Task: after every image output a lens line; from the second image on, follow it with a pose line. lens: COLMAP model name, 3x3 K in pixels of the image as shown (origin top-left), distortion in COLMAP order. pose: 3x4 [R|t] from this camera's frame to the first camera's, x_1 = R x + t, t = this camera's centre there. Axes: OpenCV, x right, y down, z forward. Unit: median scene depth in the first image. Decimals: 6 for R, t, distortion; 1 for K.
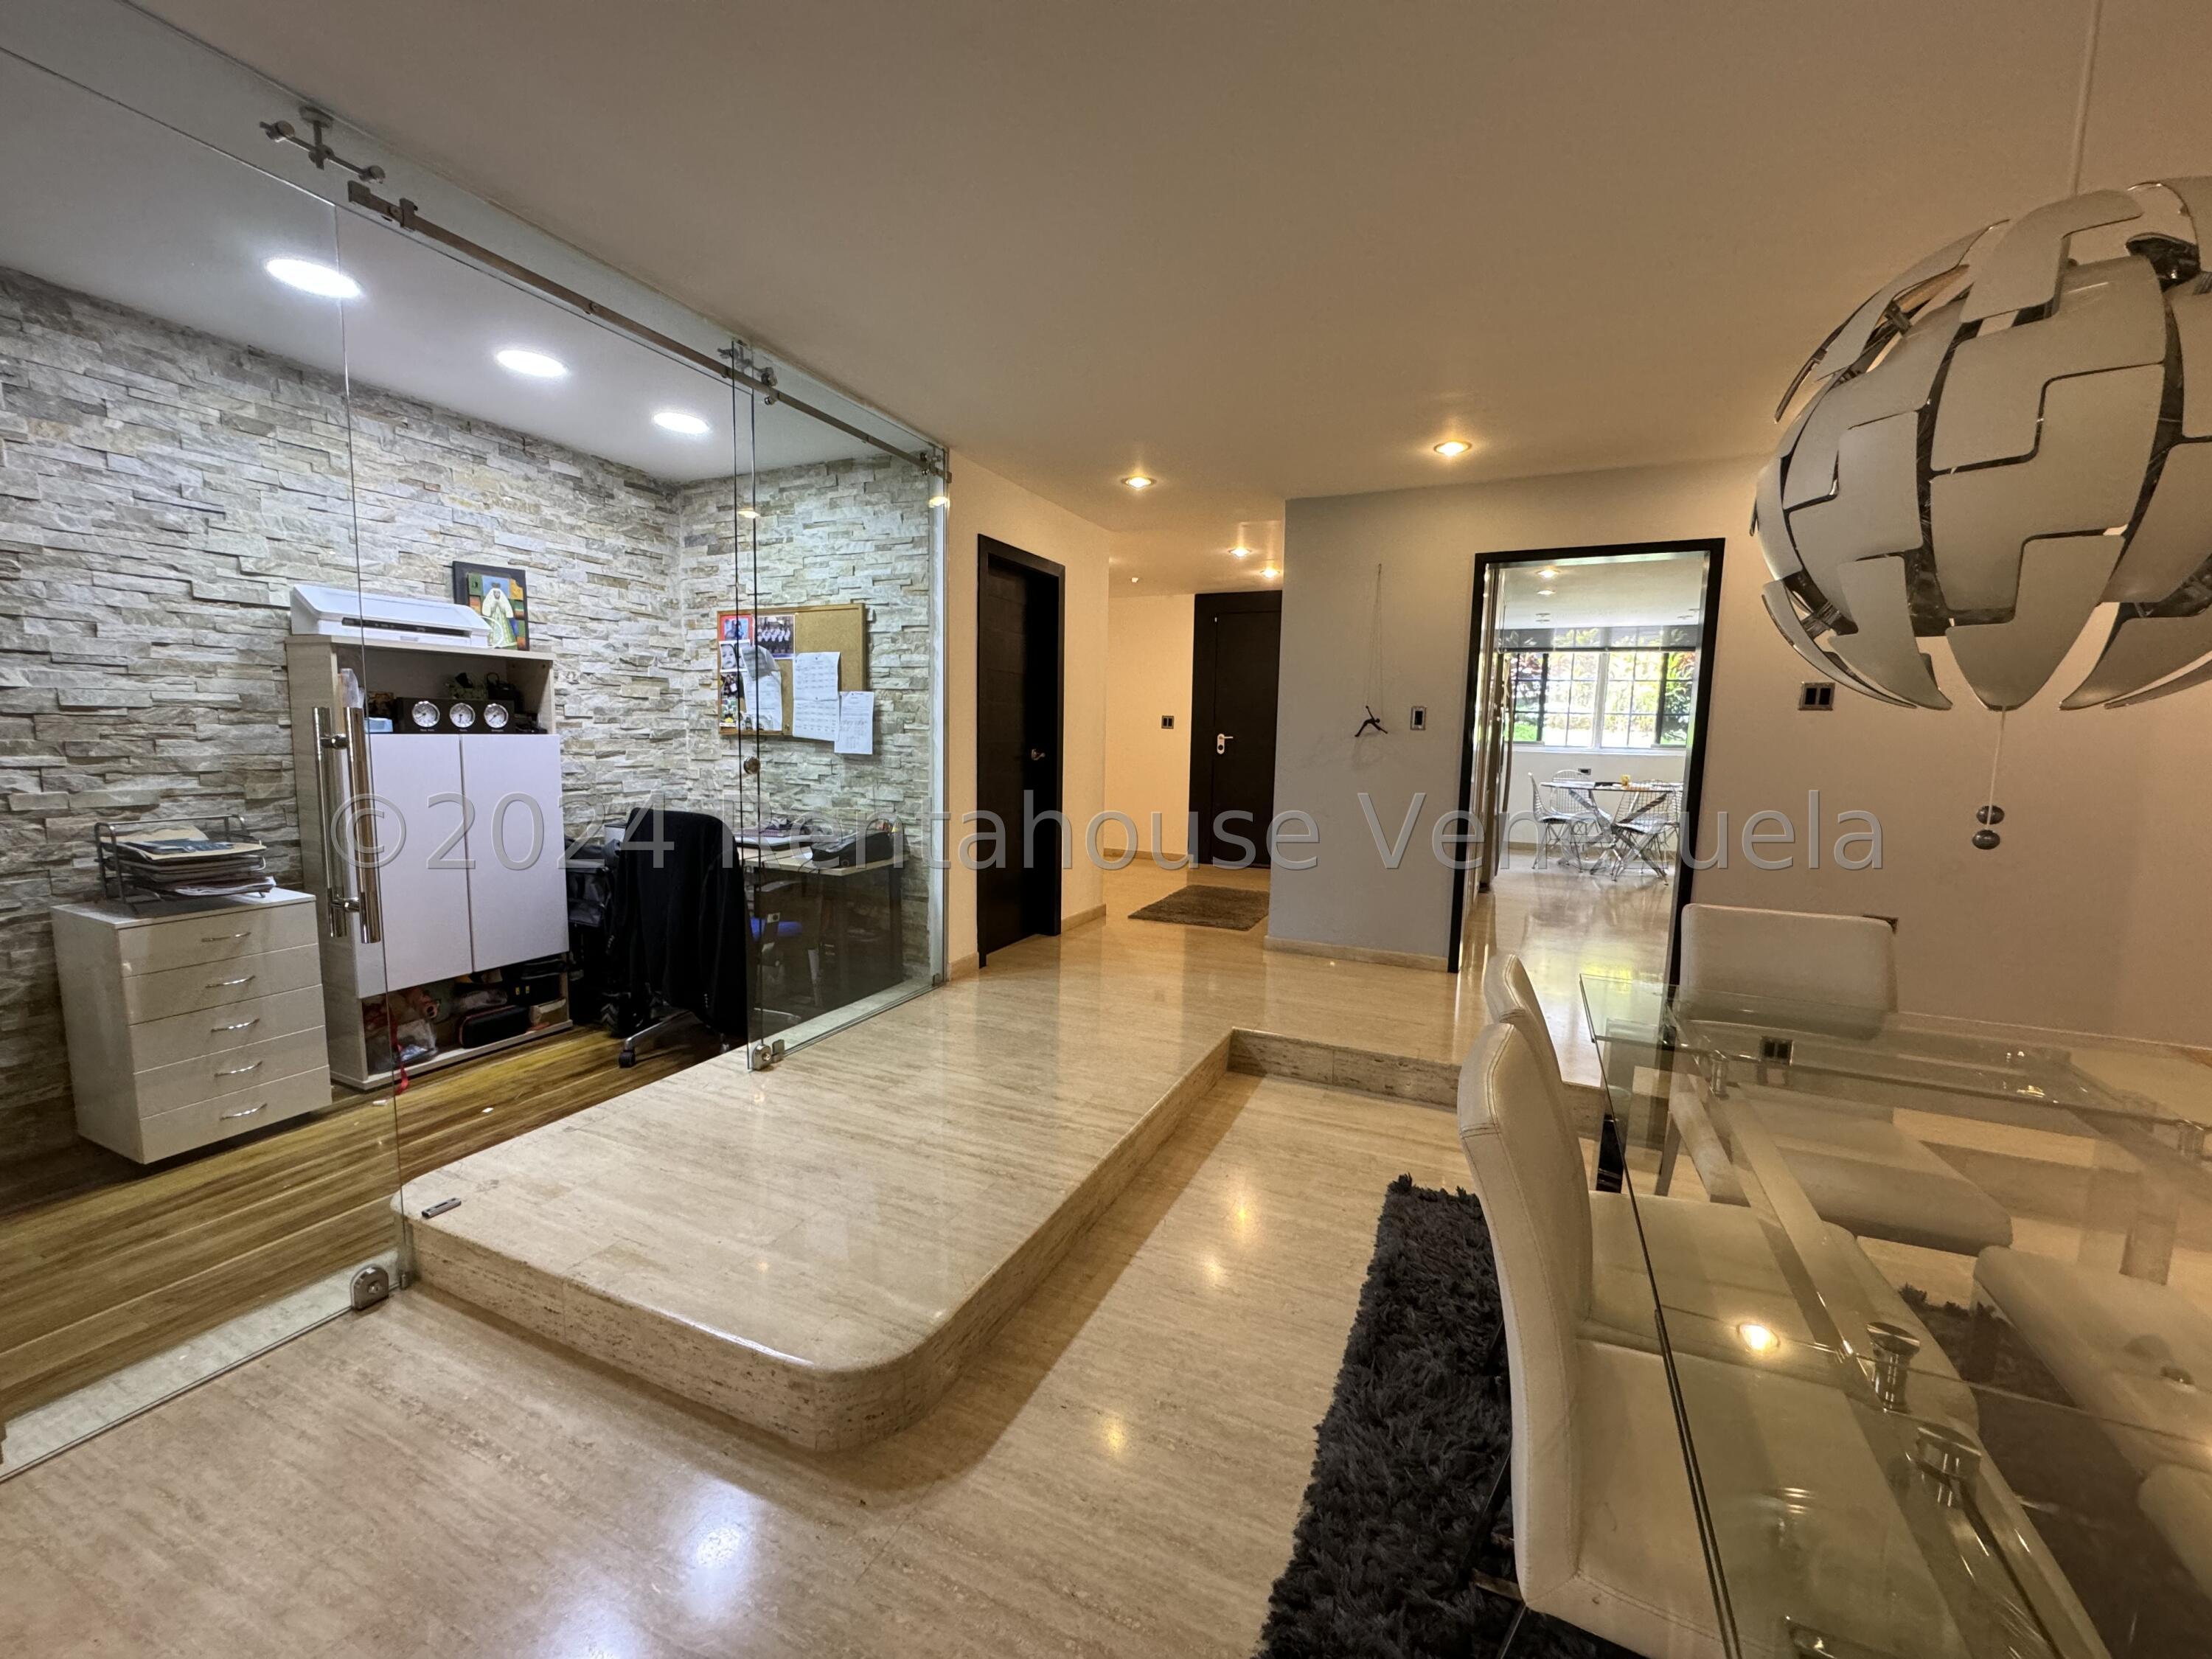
lens RADIAL K [[883.1, 0, 1107.2], [0, 883.1, 830.8], [0, 0, 1]] dist [-0.003513, 0.000341]
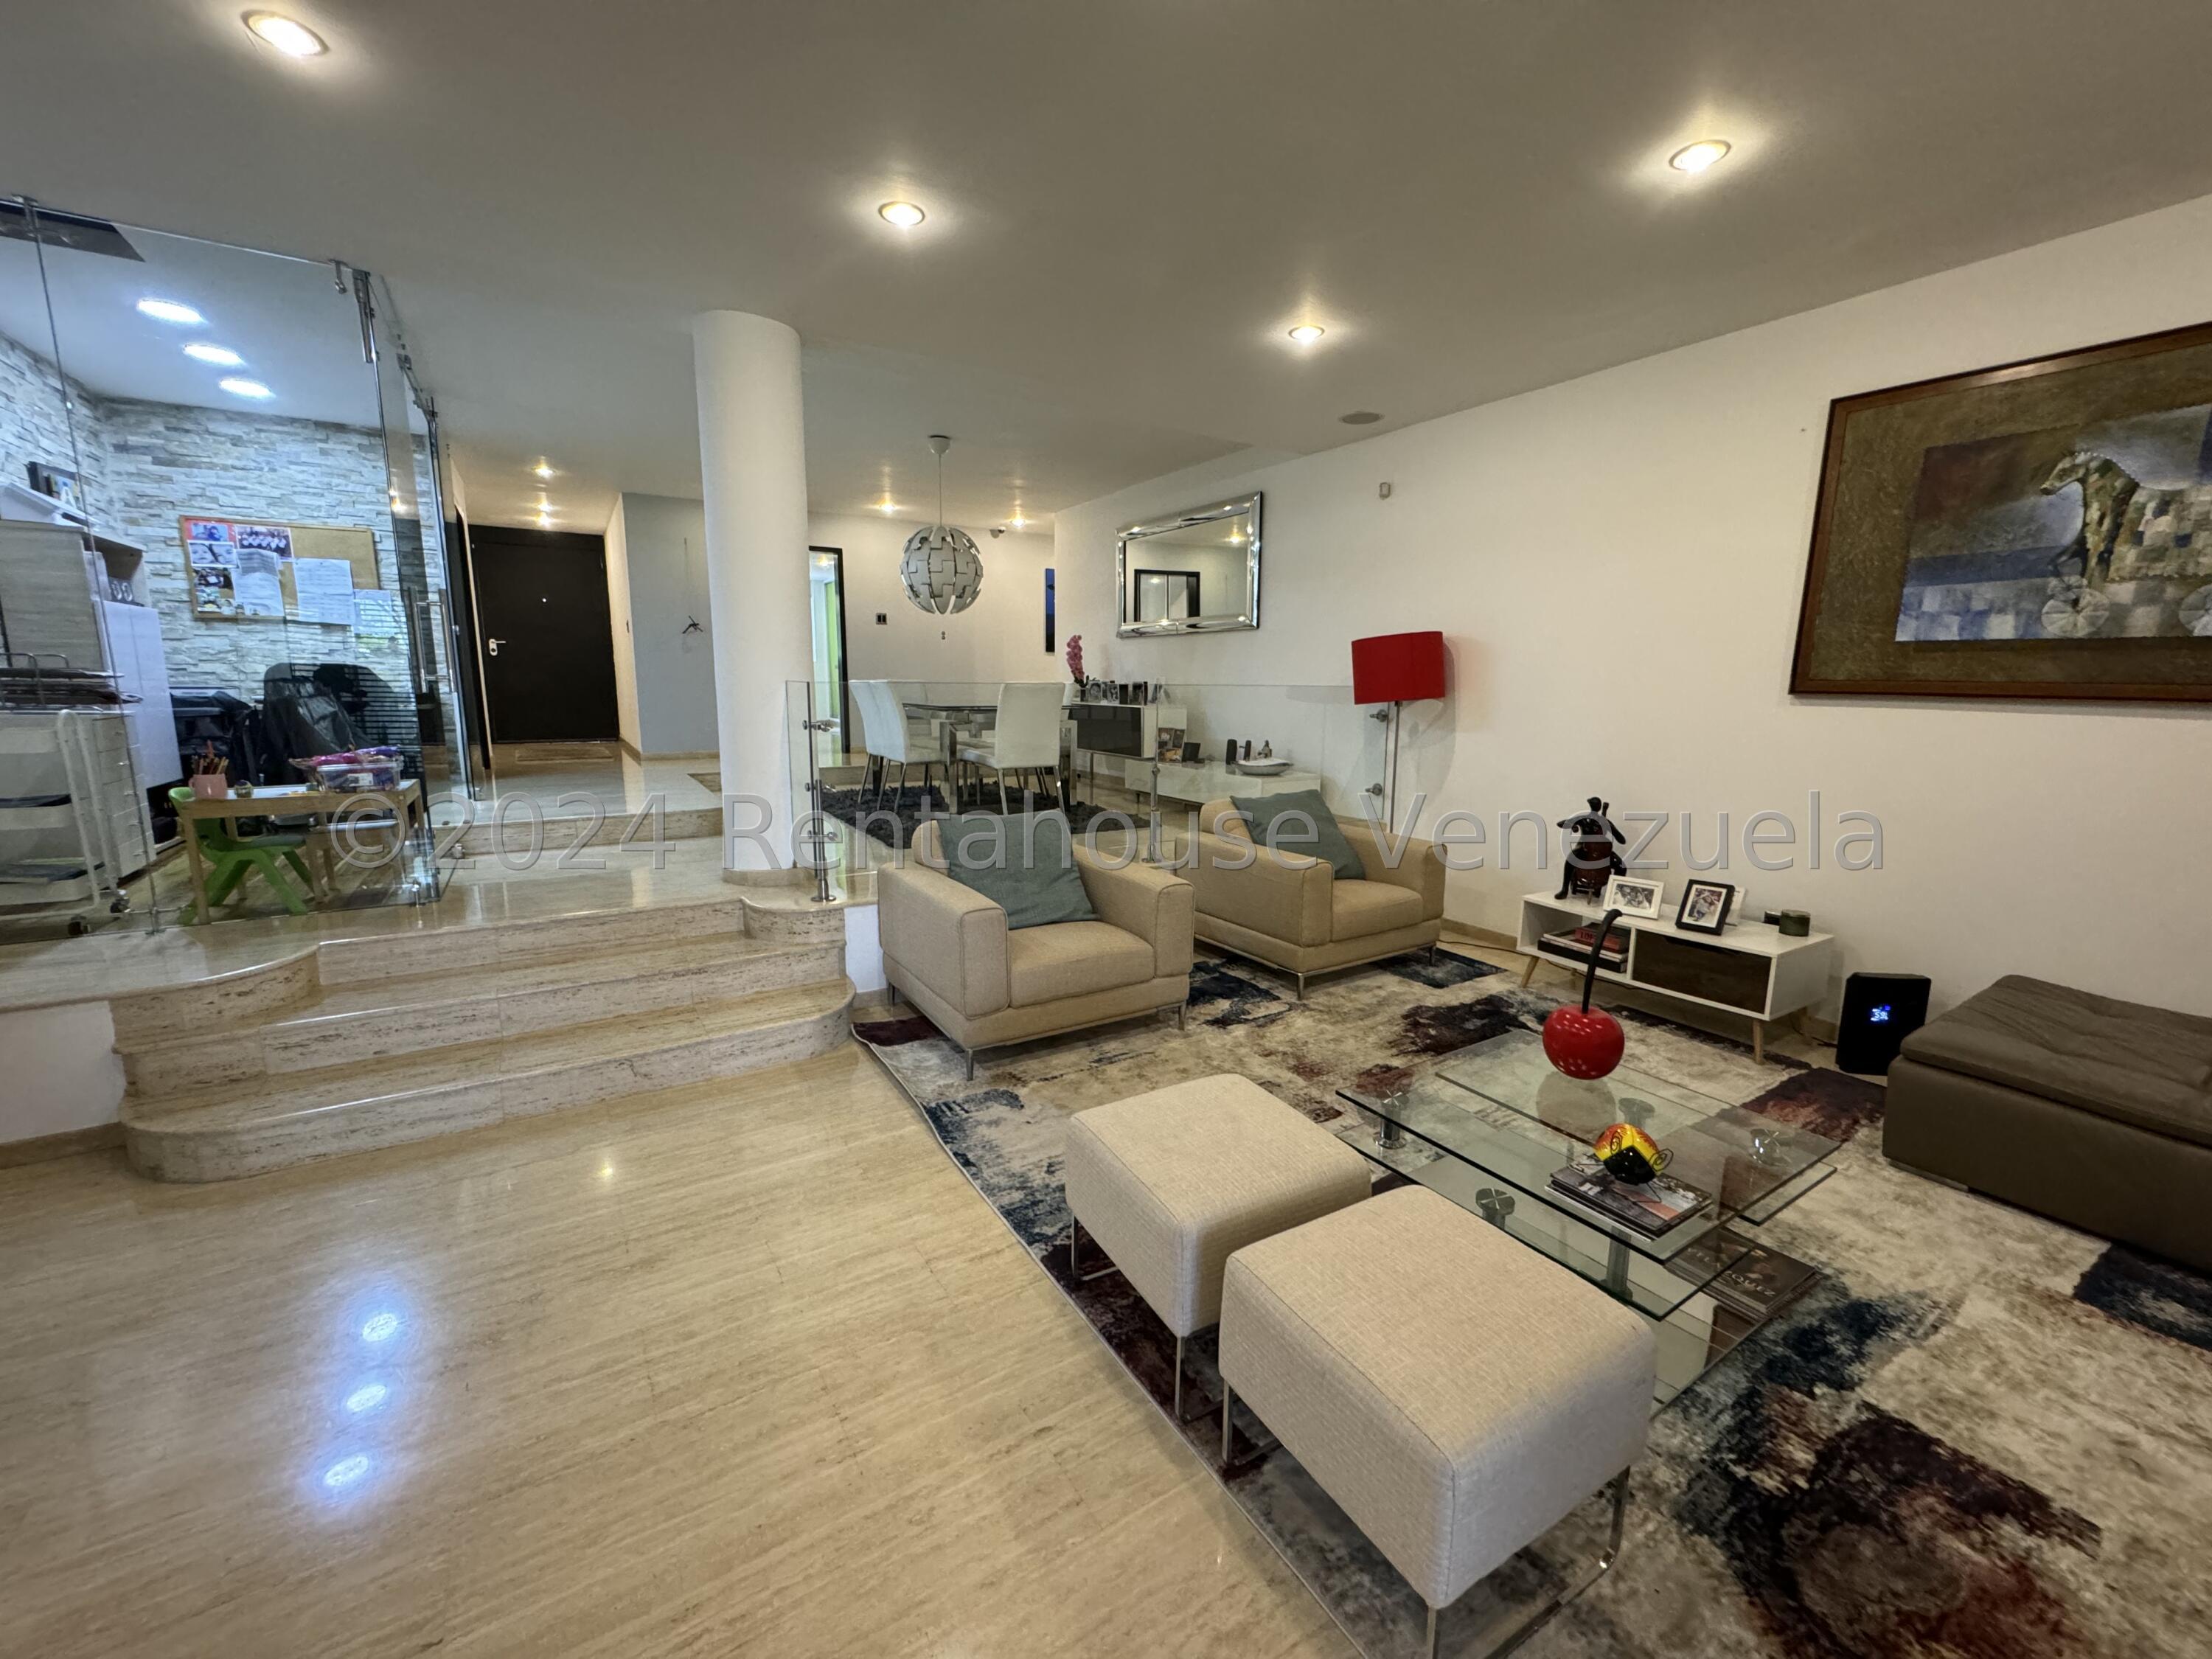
lens RADIAL K [[883.1, 0, 1106.3], [0, 883.1, 824.0], [0, 0, 1]] dist [-0.003513, 0.000341]
pose [[0.548508, -0.149951, 0.822590, -1.081654], [0.097696, 0.988543, 0.115059, 0.215184], [-0.830418, 0.017253, 0.556873, -0.991884]]
